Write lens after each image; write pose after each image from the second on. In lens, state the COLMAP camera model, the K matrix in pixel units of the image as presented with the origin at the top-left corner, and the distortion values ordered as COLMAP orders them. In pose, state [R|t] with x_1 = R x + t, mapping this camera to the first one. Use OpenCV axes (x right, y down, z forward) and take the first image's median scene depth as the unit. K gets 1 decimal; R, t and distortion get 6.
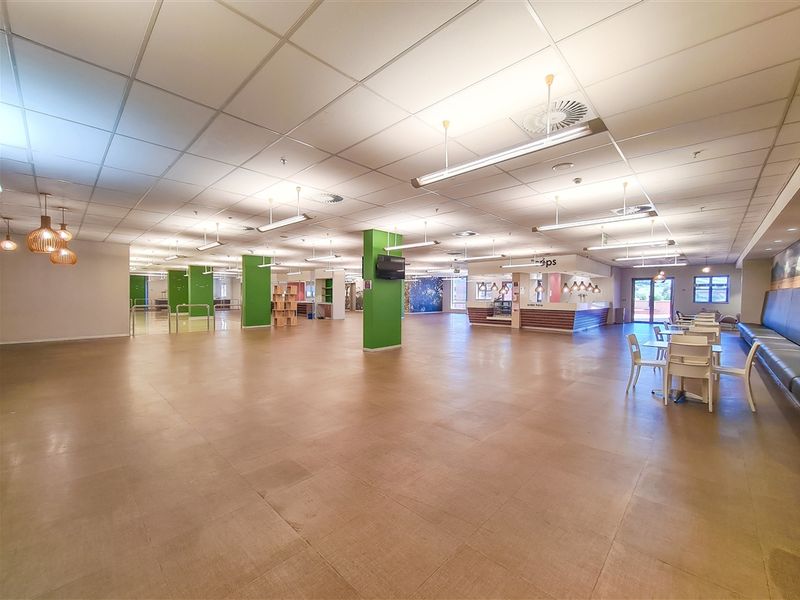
lens RADIAL K [[327.9, 0, 398.5], [0, 327.9, 298.7], [0, 0, 1]] dist [0.000949, 0.000048]
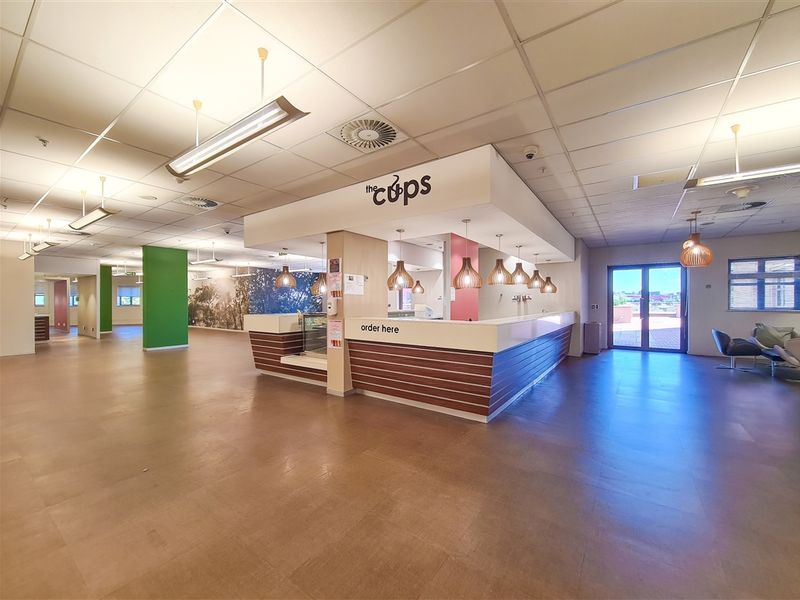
lens RADIAL K [[327.9, 0, 394.9], [0, 327.9, 302.1], [0, 0, 1]] dist [0.000949, 0.000048]
pose [[0.991456, -0.008740, 0.130151, 0.325498], [0.009692, 0.999931, -0.006688, -0.003193], [-0.130083, 0.007893, 0.991472, 0.566849]]
